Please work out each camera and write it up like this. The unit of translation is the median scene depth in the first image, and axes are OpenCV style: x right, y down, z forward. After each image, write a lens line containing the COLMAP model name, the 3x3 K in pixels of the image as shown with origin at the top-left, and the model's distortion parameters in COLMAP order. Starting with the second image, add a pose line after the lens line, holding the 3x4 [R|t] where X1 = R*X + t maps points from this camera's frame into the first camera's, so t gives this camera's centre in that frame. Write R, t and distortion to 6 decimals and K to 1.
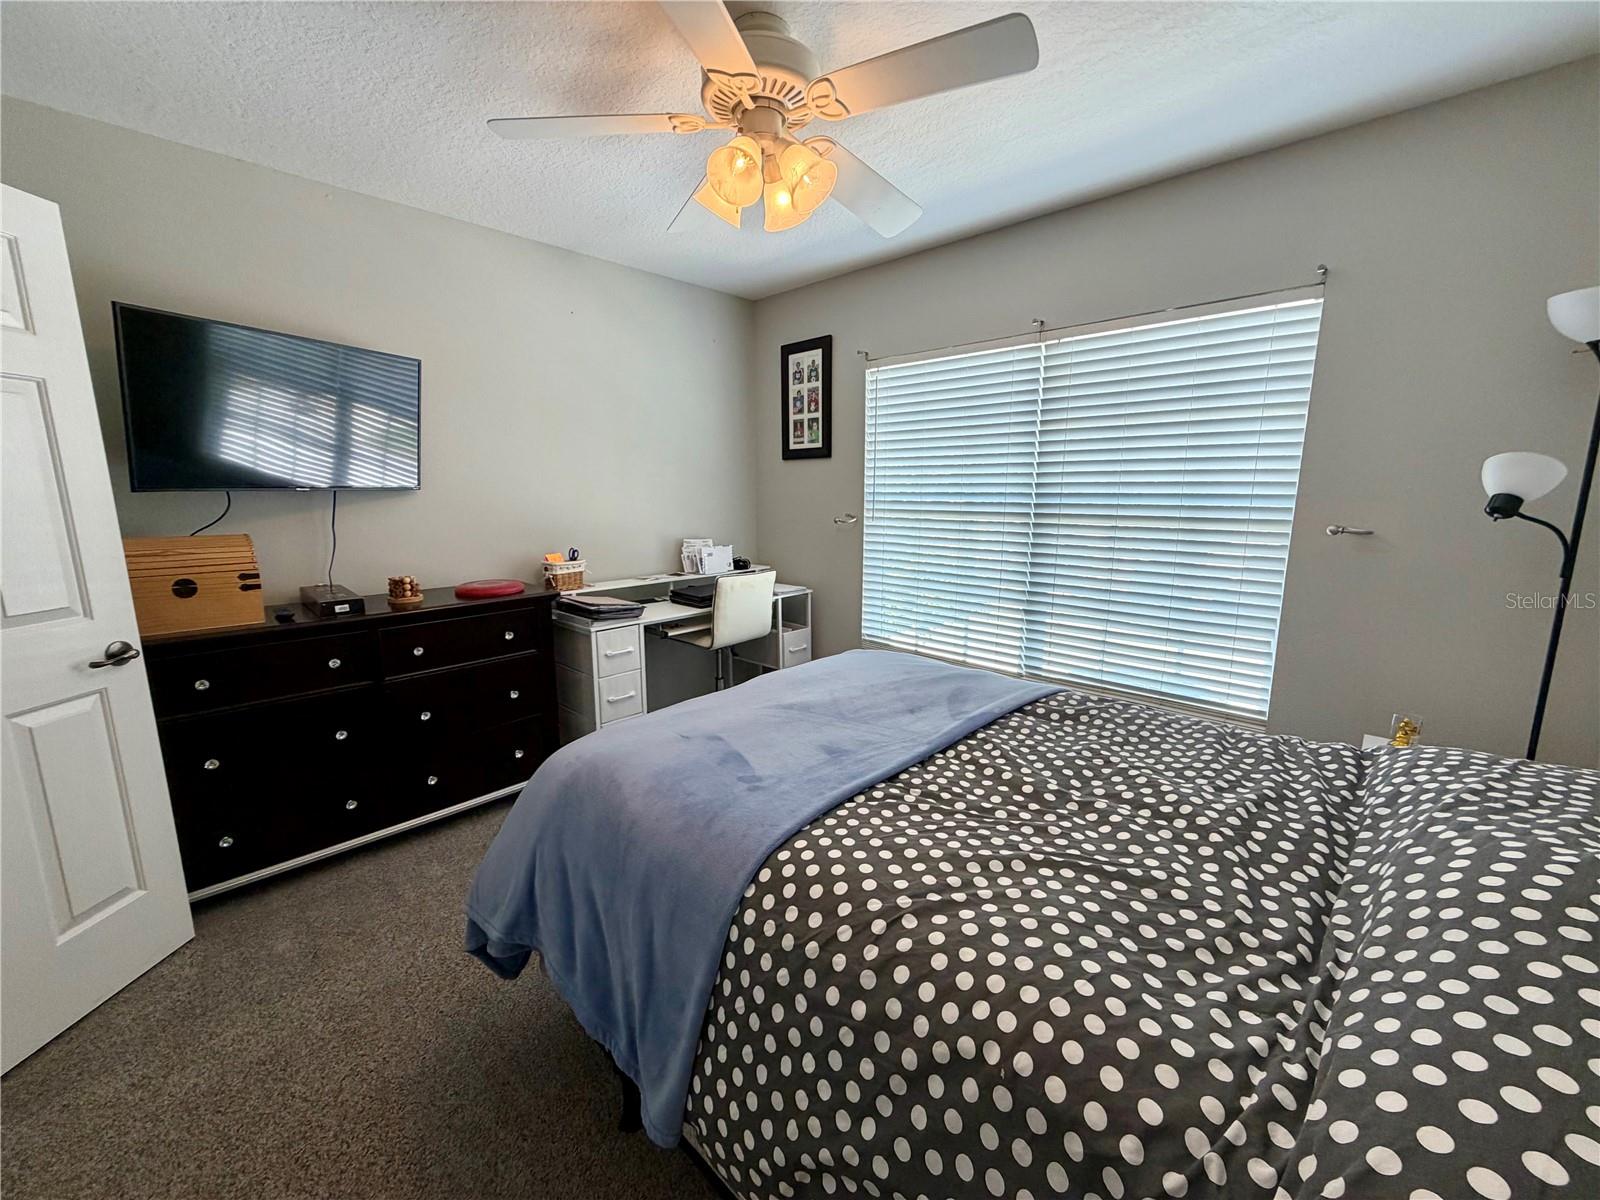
lens RADIAL K [[636.2, 0, 793.1], [0, 636.2, 600.4], [0, 0, 1]] dist [0.000431, -0.000118]
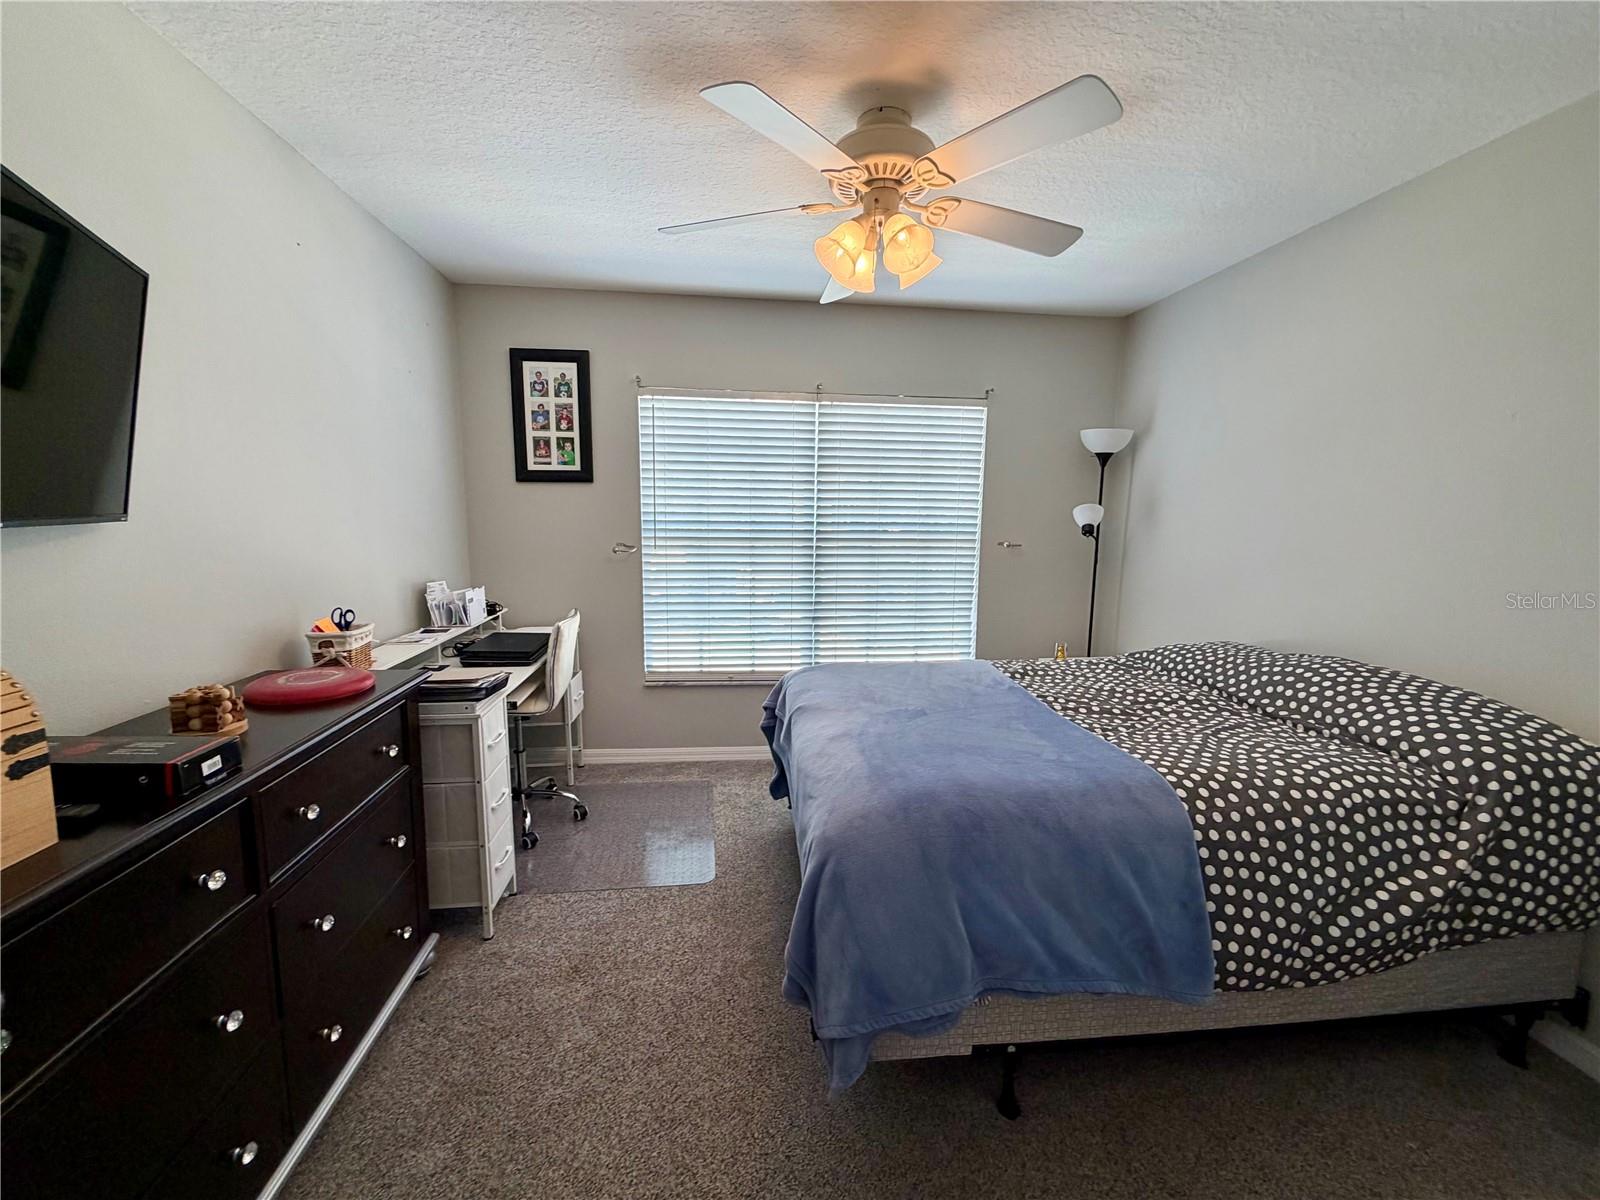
lens RADIAL K [[636.2, 0, 793.1], [0, 636.2, 600.4], [0, 0, 1]] dist [0.000431, -0.000118]
pose [[0.635900, -0.098566, 0.765451, -0.654290], [0.122997, 0.992078, 0.025568, -0.059276], [-0.761907, 0.077889, 0.642986, 0.275027]]
